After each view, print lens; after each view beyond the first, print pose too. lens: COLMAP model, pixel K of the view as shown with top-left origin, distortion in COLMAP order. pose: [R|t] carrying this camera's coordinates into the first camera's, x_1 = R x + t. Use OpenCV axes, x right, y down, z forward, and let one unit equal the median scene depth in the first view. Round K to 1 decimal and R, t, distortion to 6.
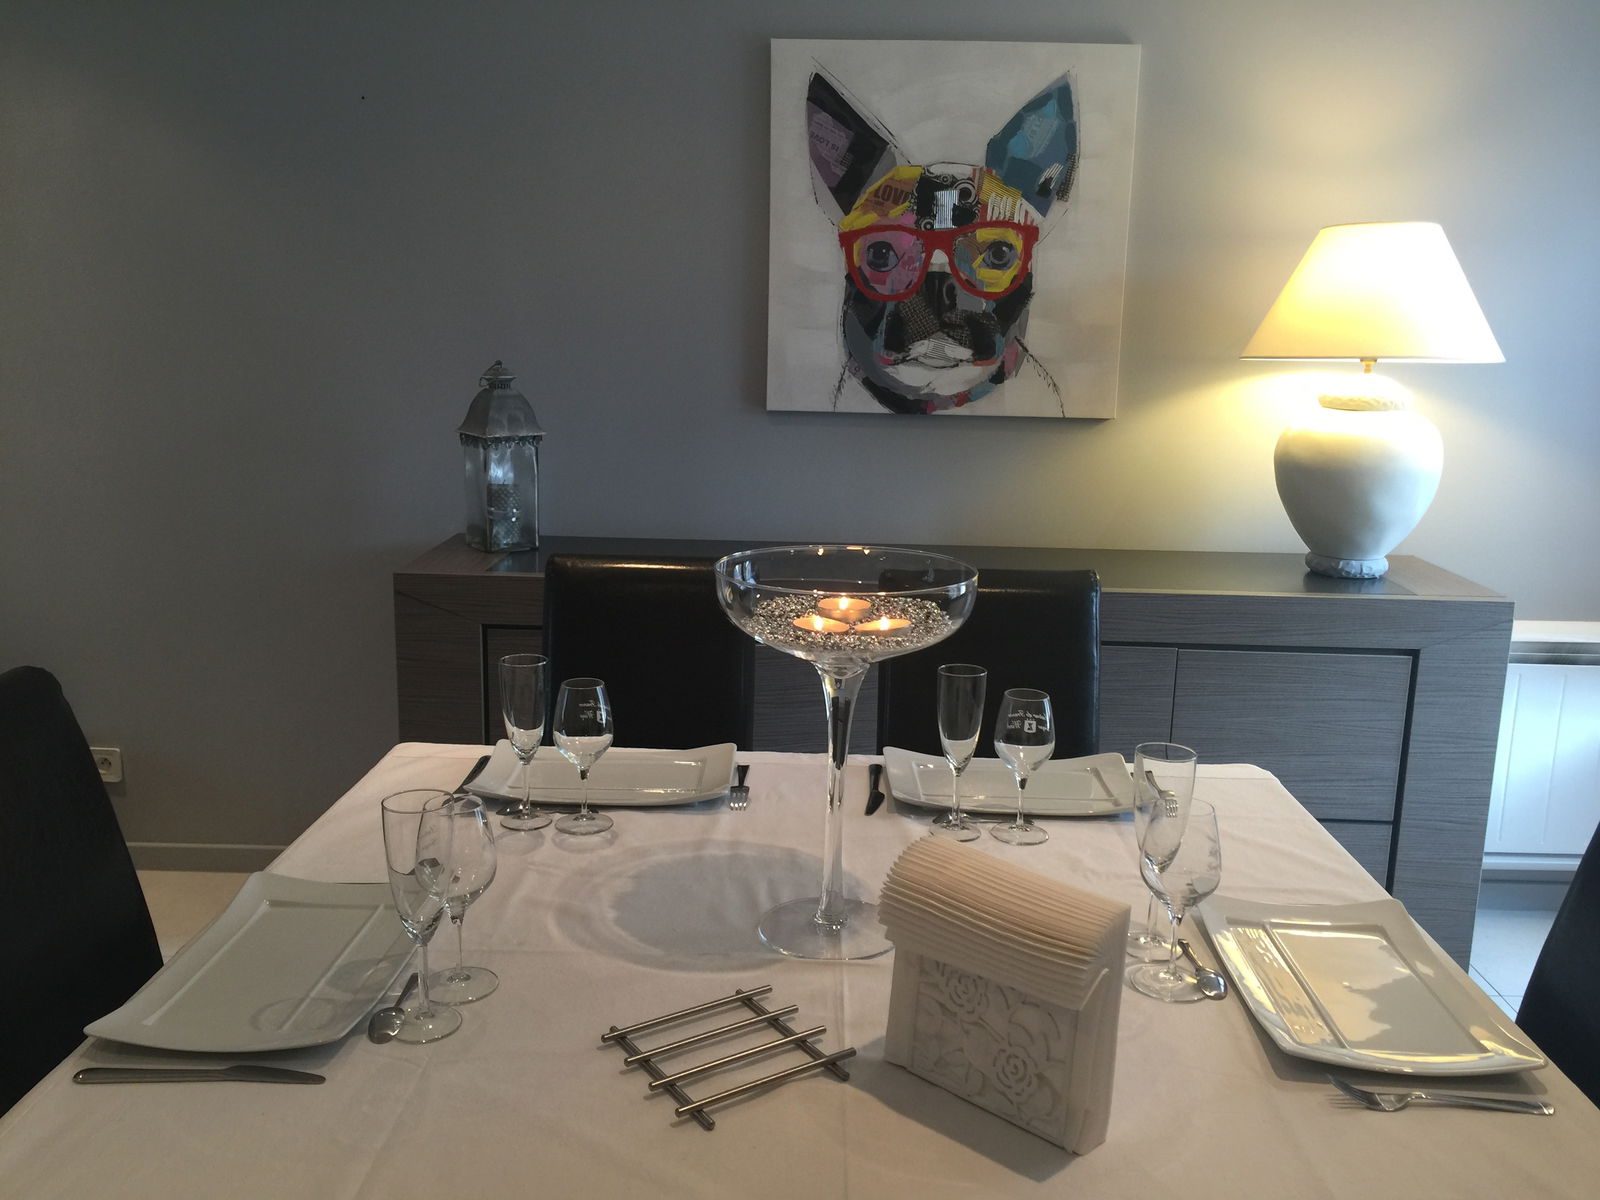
lens RADIAL K [[1360.9, 0, 793.3], [0, 1360.9, 588.5], [0, 0, 1]] dist [0.044982, -0.026948]
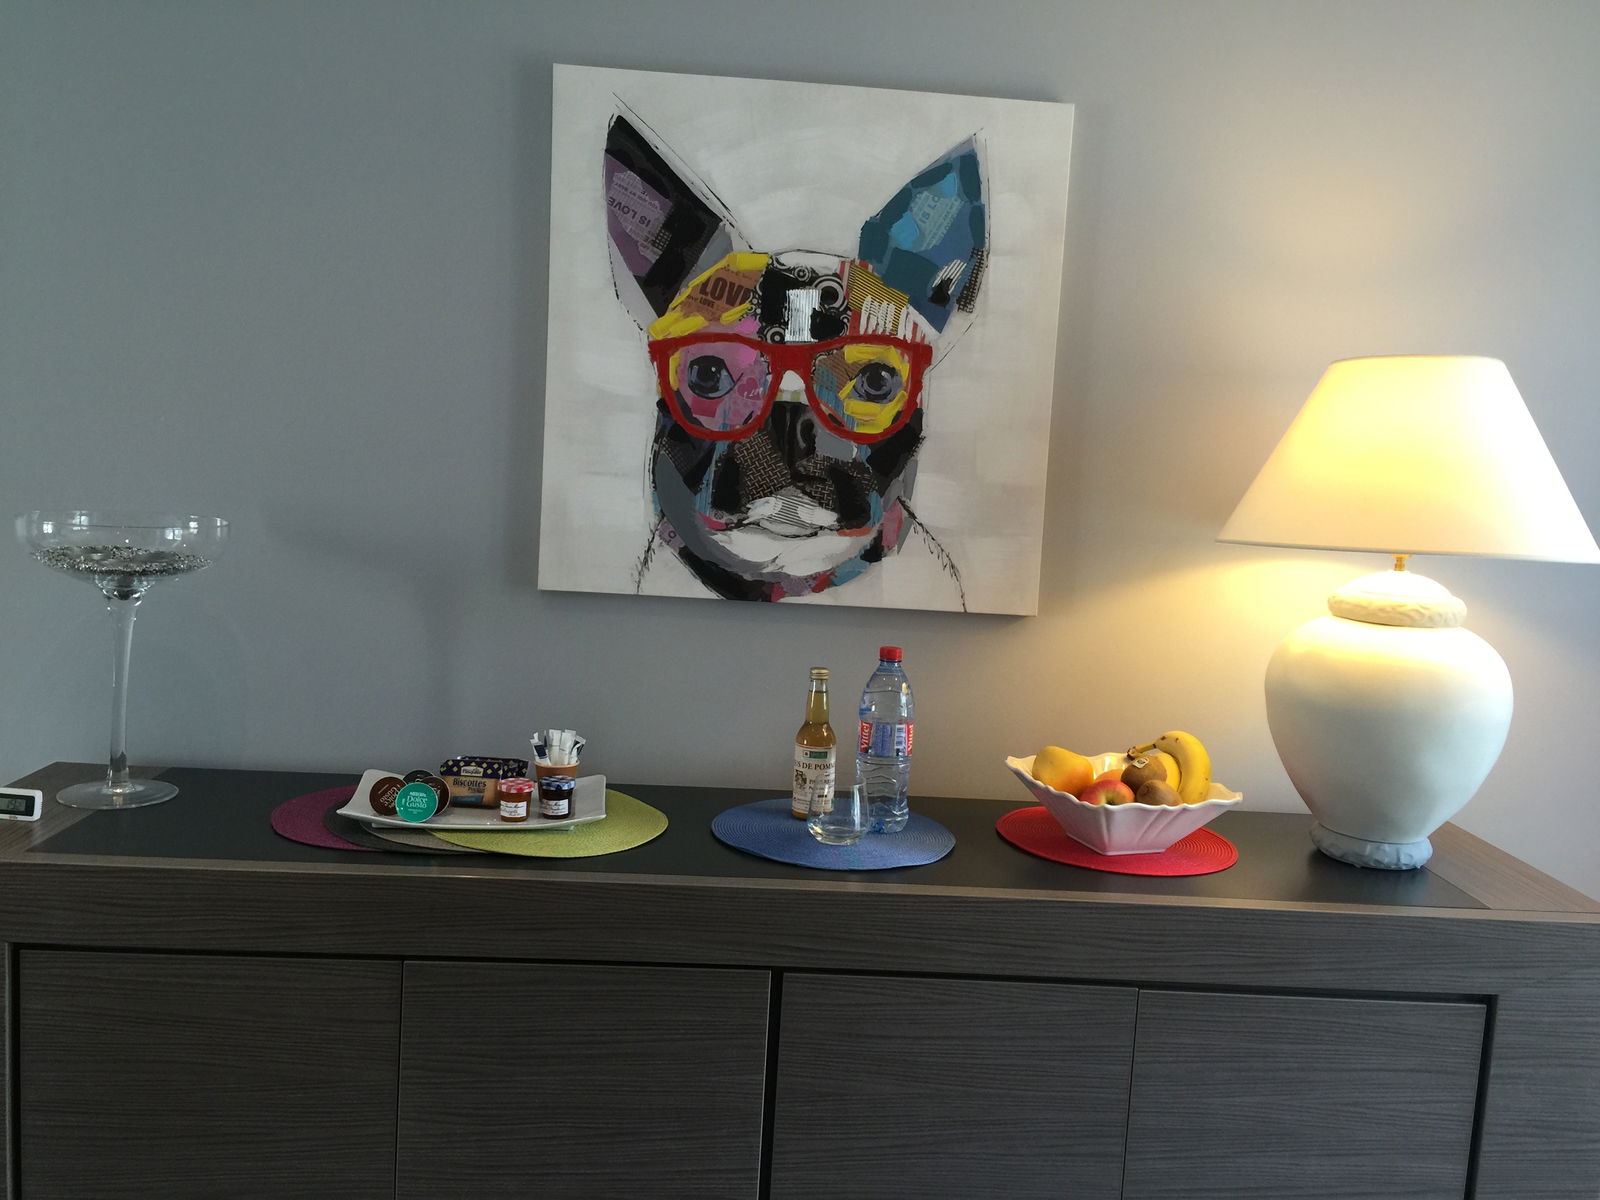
lens RADIAL K [[1360.9, 0, 811.0], [0, 1360.9, 594.4], [0, 0, 1]] dist [0.044982, -0.026948]
pose [[0.996215, 0.028290, 0.082189, 0.062827], [-0.020249, 0.995071, -0.097080, -0.066569], [-0.084530, 0.095049, 0.991877, 0.317309]]
